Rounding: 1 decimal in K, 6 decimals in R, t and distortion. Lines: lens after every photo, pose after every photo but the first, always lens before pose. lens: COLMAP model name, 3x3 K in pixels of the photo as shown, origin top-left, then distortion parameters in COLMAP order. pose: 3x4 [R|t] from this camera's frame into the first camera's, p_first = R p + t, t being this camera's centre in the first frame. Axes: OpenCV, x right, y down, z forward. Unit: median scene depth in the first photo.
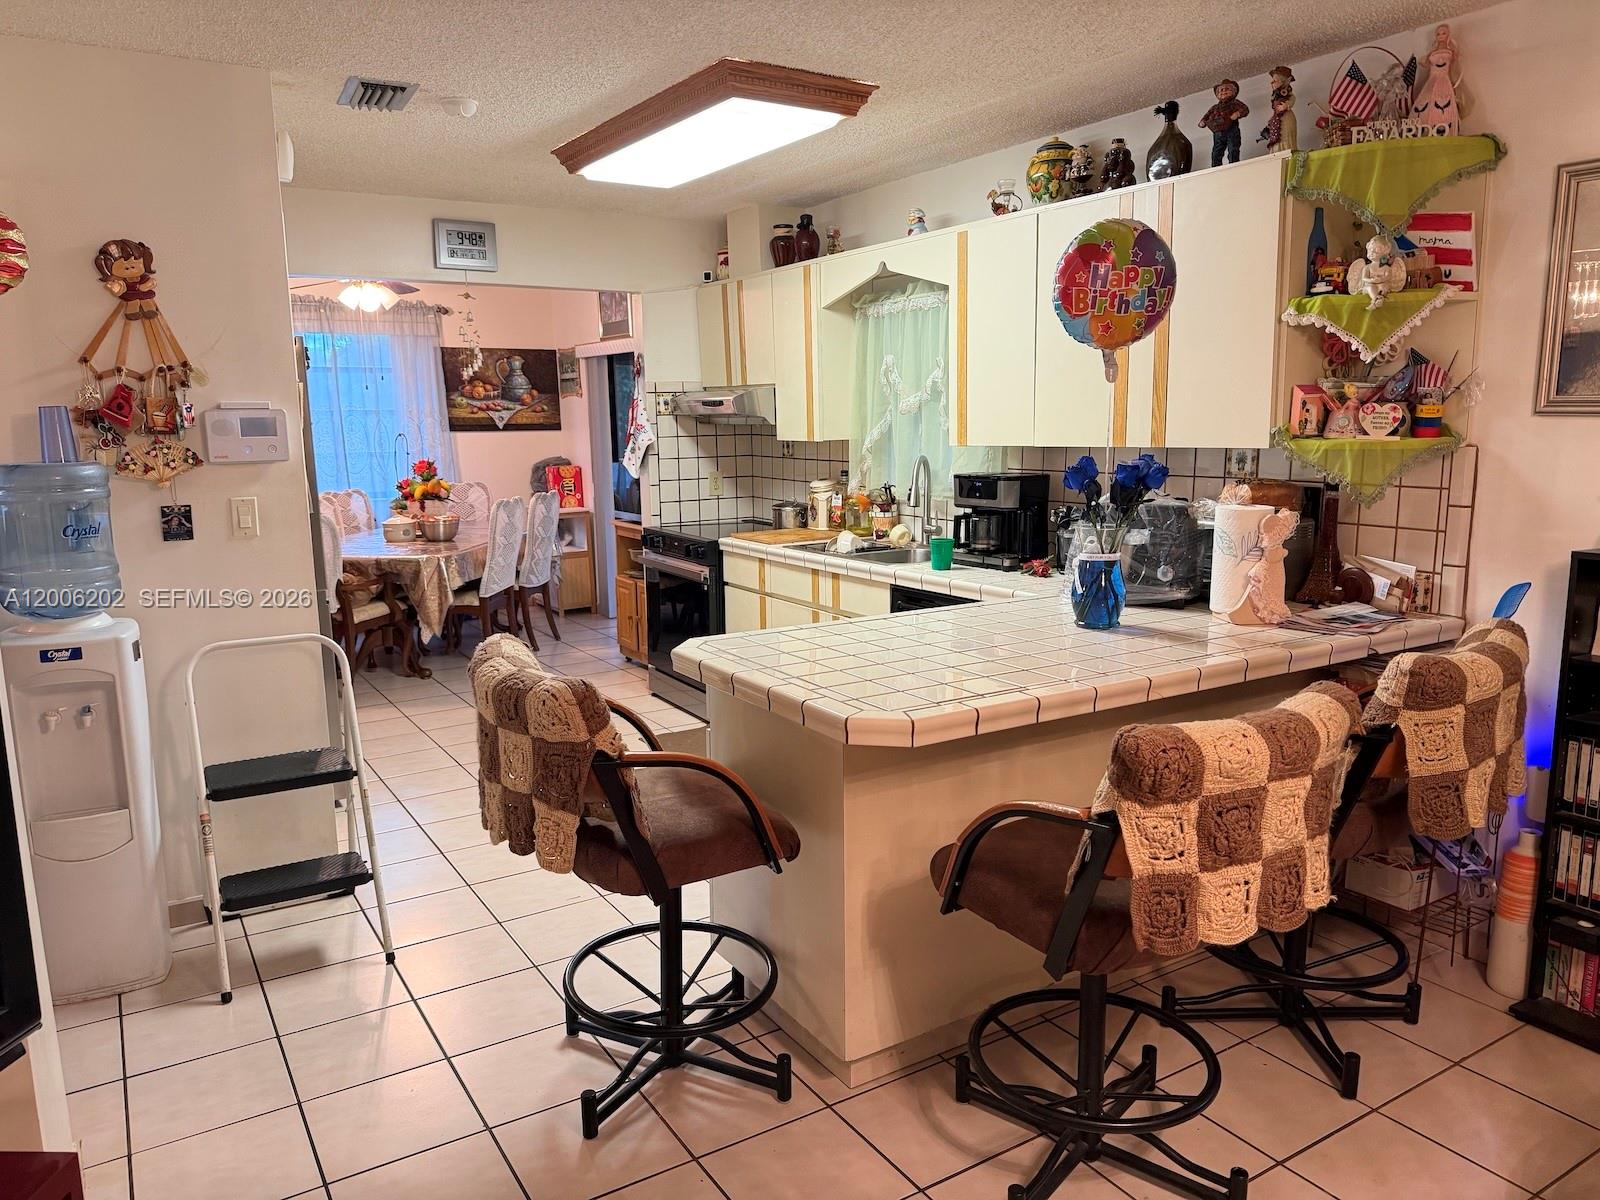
lens RADIAL K [[1116.8, 0, 802.4], [0, 1116.8, 599.1], [0, 0, 1]] dist [0.027682, -0.037010]
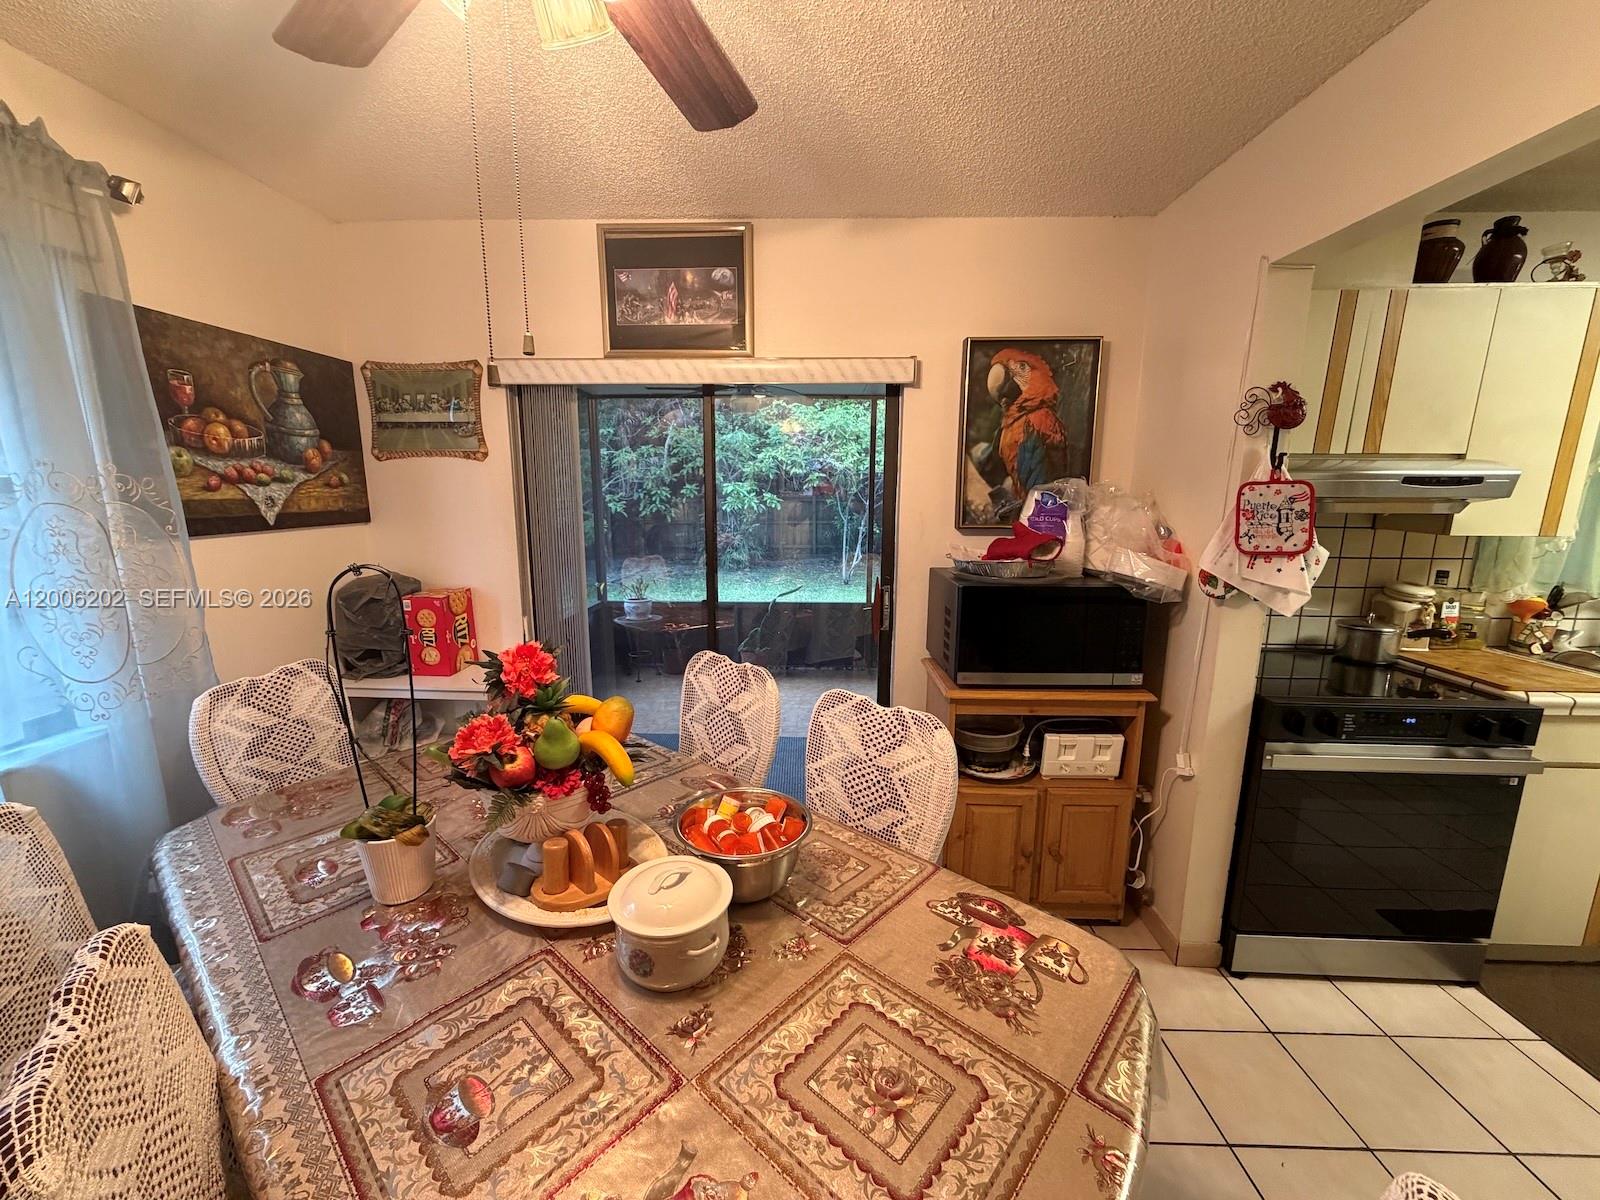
lens RADIAL K [[641.7, 0, 766.2], [0, 641.7, 585.9], [0, 0, 1]] dist [0.004386, 0.001116]
pose [[0.558963, -0.119922, 0.820475, -0.371815], [0.128326, 0.990076, 0.057287, -0.119138], [-0.819203, 0.073267, 0.568805, 0.706415]]
